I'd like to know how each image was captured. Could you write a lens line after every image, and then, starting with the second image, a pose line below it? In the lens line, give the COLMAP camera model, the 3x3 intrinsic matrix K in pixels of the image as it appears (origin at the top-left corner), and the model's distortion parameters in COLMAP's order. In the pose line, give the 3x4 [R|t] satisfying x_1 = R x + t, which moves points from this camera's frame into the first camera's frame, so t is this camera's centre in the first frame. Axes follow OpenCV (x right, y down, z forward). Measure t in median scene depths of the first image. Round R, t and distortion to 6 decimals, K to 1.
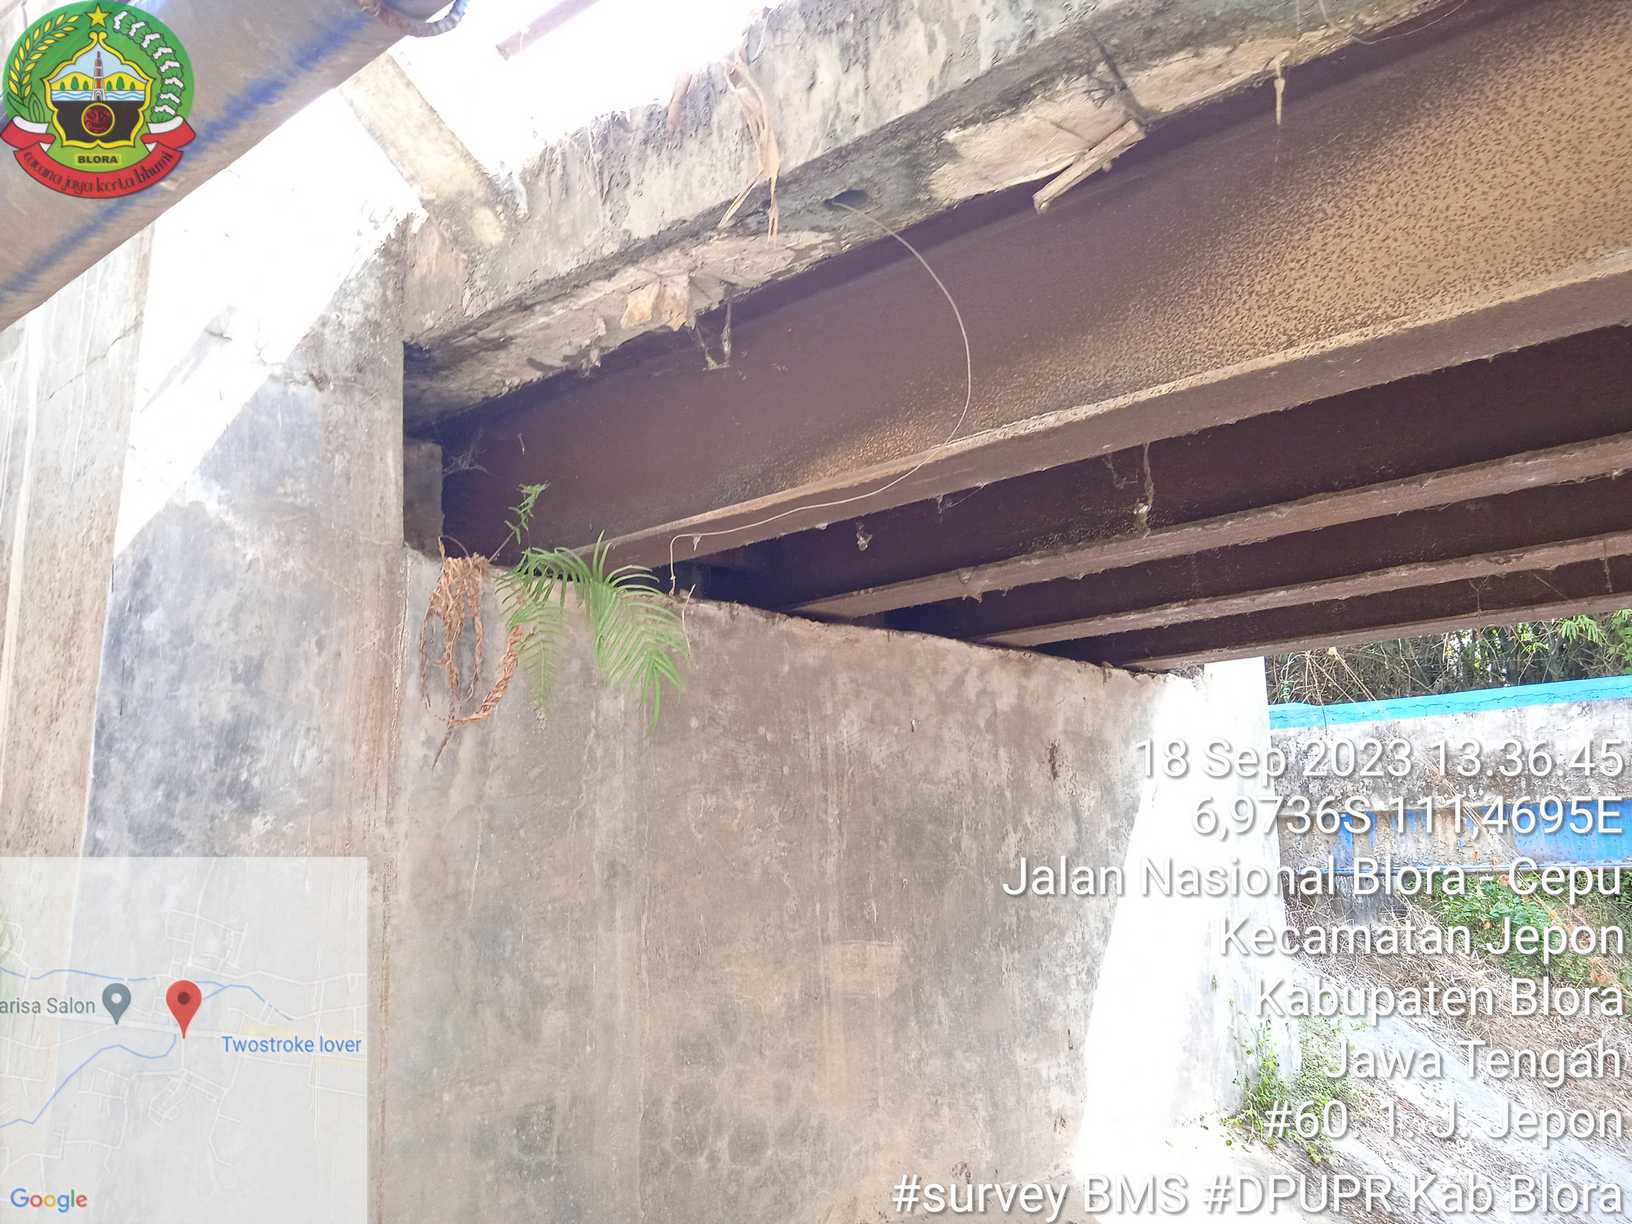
lens RADIAL K [[1346.3, 0, 820.5], [0, 1346.3, 637.8], [0, 0, 1]] dist [0.058366, -0.070060]
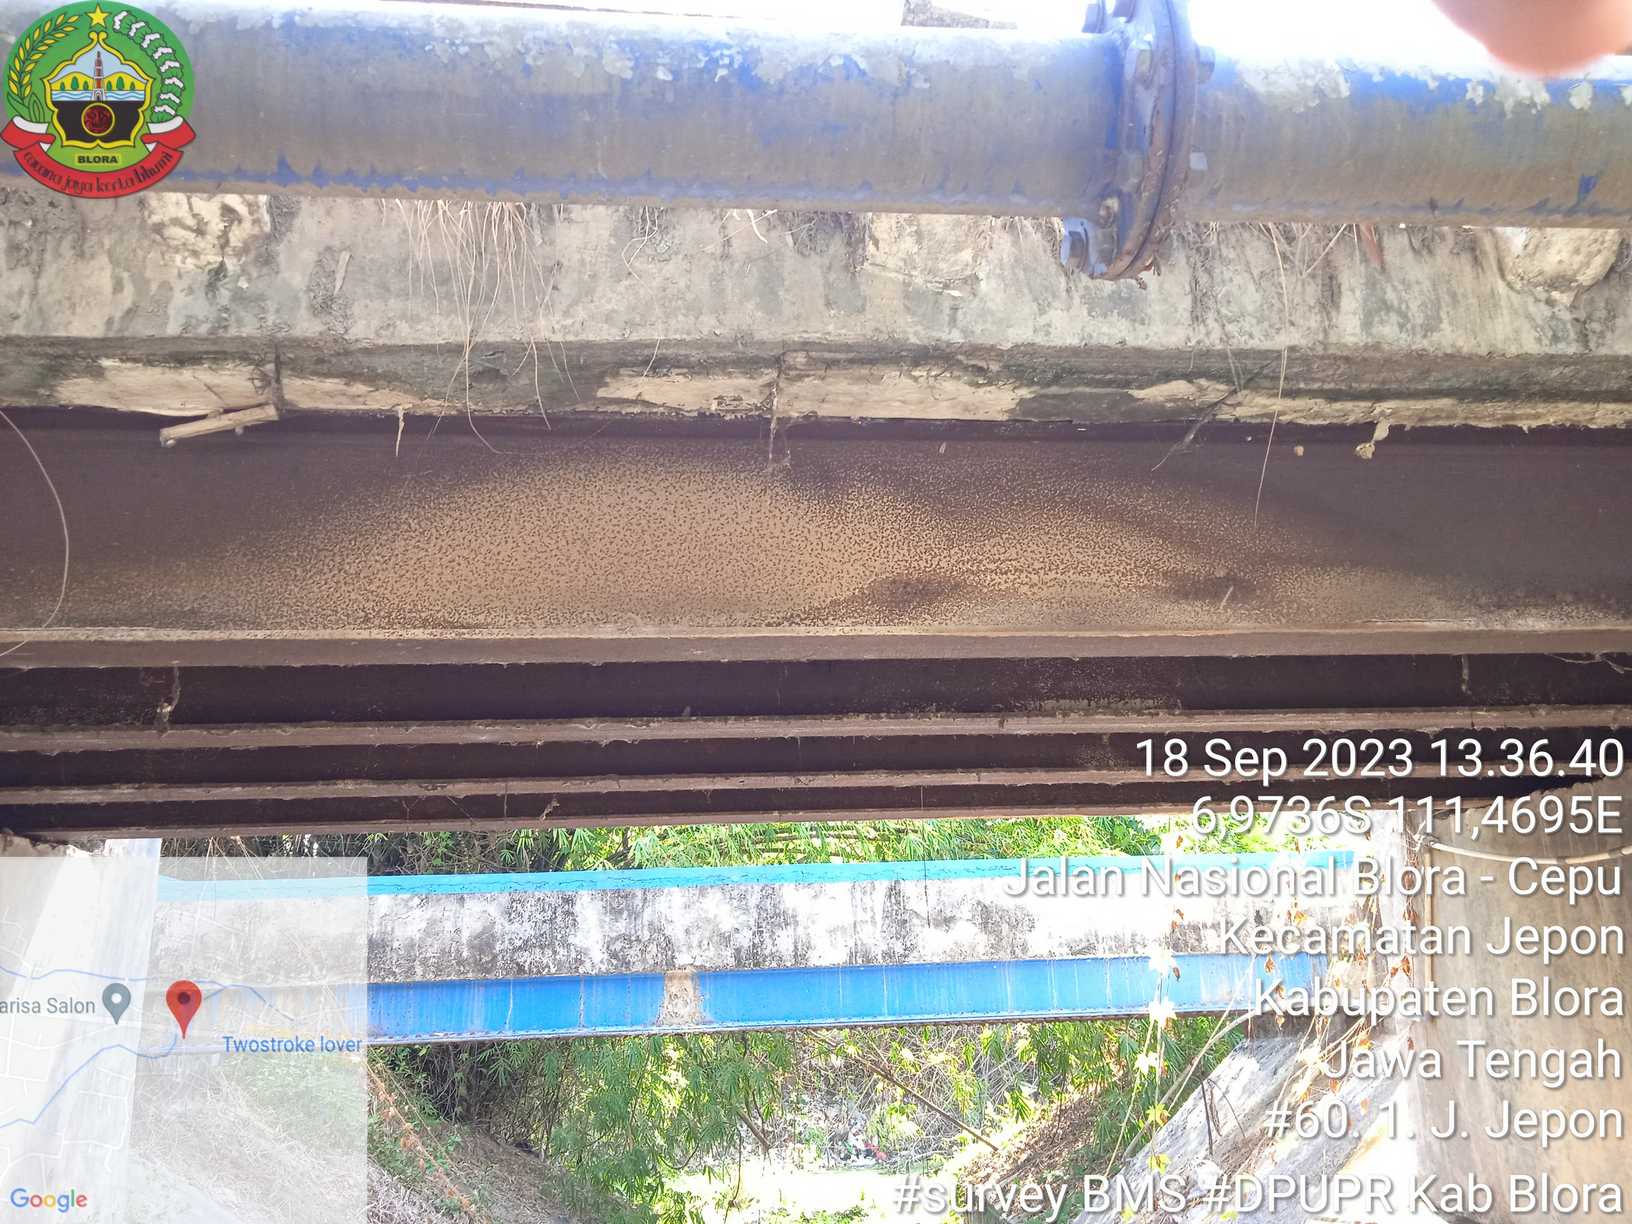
lens RADIAL K [[1346.3, 0, 820.5], [0, 1346.3, 637.8], [0, 0, 1]] dist [0.058366, -0.070060]
pose [[0.675074, 0.200470, 0.709990, -0.246975], [-0.114666, 0.979189, -0.167453, -0.041991], [-0.728784, 0.031632, 0.684013, -0.143293]]
